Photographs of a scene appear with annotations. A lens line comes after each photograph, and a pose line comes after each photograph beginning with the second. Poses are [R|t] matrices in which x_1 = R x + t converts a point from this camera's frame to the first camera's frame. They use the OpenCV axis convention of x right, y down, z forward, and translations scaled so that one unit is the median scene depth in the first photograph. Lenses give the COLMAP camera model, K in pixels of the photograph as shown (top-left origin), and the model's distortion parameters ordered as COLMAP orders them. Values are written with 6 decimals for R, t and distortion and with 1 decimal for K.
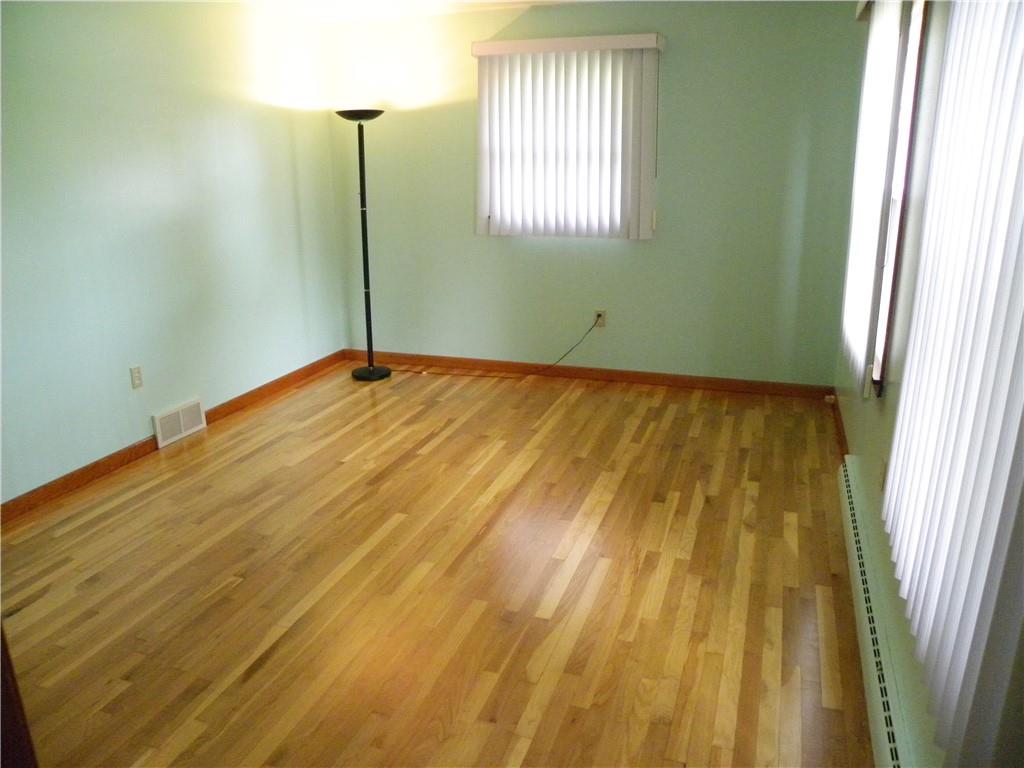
lens RADIAL K [[776.3, 0, 506.3], [0, 776.3, 392.5], [0, 0, 1]] dist [-0.165637, 0.110325]
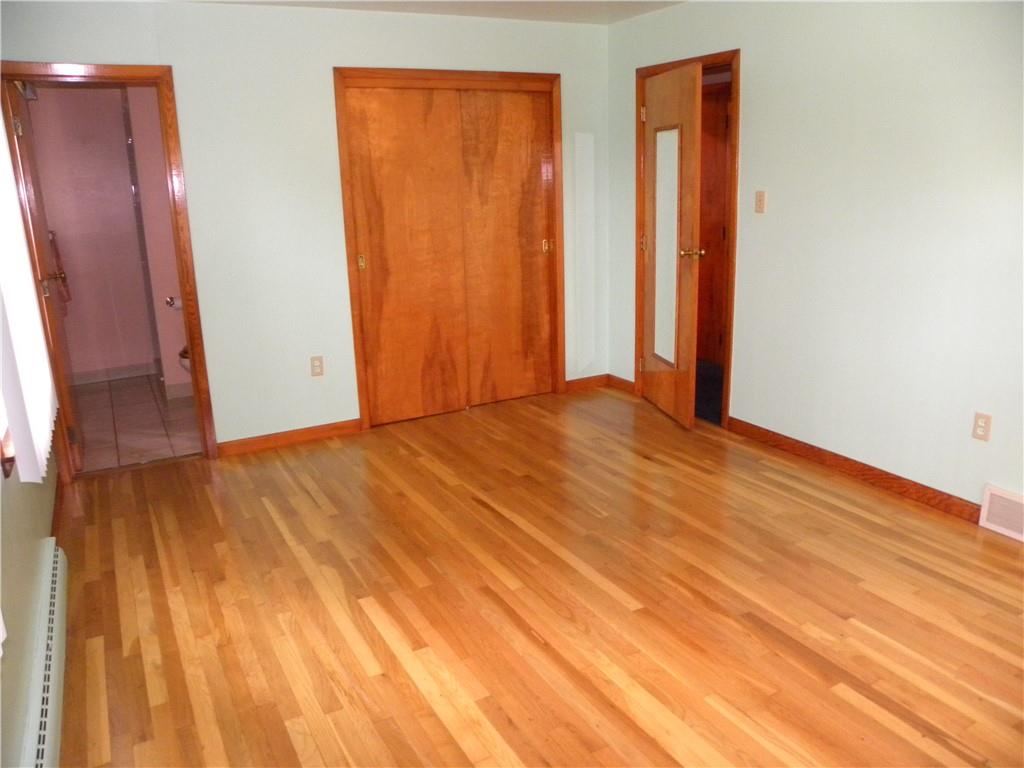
lens RADIAL K [[776.3, 0, 506.3], [0, 776.3, 392.5], [0, 0, 1]] dist [-0.165637, 0.110325]
pose [[-0.672703, 0.232389, -0.702472, 0.530718], [-0.180406, 0.869231, 0.460316, -0.434793], [0.717583, 0.436386, -0.542810, 1.405865]]
